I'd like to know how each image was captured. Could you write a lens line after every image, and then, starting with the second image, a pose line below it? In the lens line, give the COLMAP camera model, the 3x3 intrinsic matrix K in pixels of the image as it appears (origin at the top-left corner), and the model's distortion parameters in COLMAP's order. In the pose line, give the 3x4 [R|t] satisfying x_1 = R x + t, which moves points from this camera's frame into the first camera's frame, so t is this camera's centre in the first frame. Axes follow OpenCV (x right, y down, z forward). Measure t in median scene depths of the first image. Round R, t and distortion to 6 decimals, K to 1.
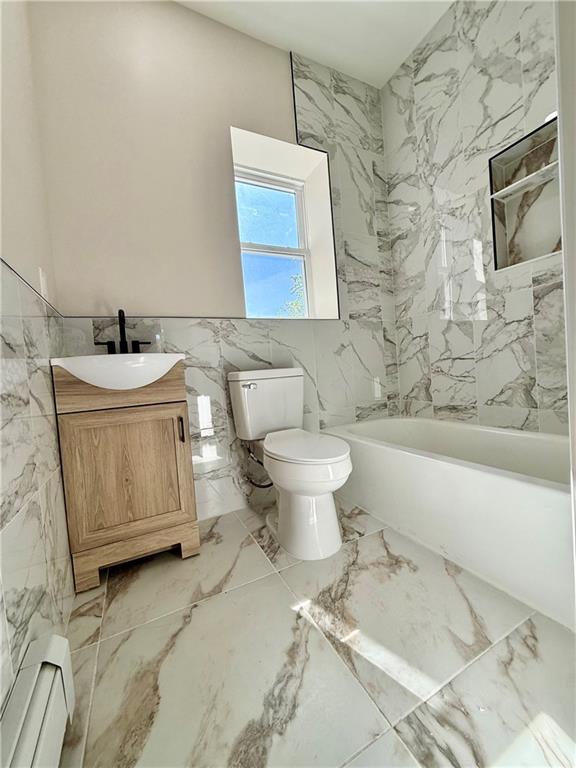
lens RADIAL K [[306.5, 0, 288.0], [0, 306.5, 384.0], [0, 0, 1]] dist [0.000996, 0.000316]
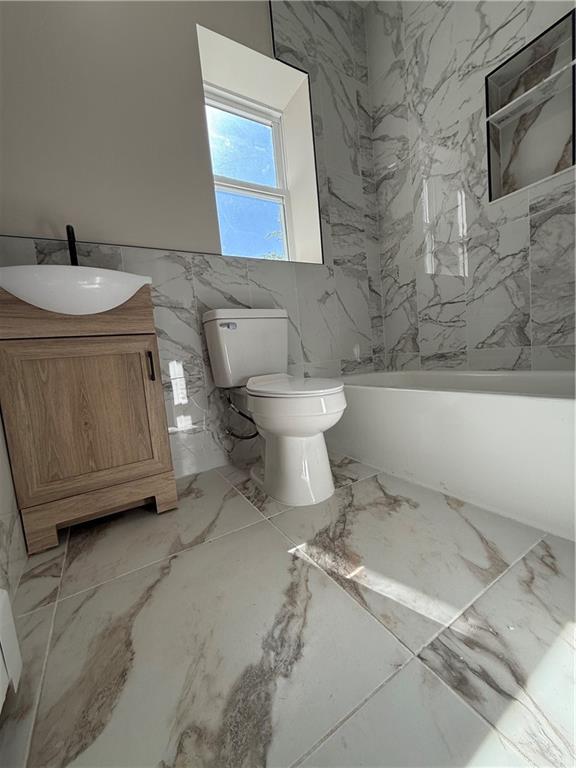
lens RADIAL K [[306.5, 0, 288.0], [0, 306.5, 384.0], [0, 0, 1]] dist [0.000996, 0.000316]
pose [[0.996416, -0.021590, 0.081782, -0.031291], [0.017375, 0.998501, 0.051909, 0.141179], [-0.082780, -0.050302, 0.995297, 0.098304]]
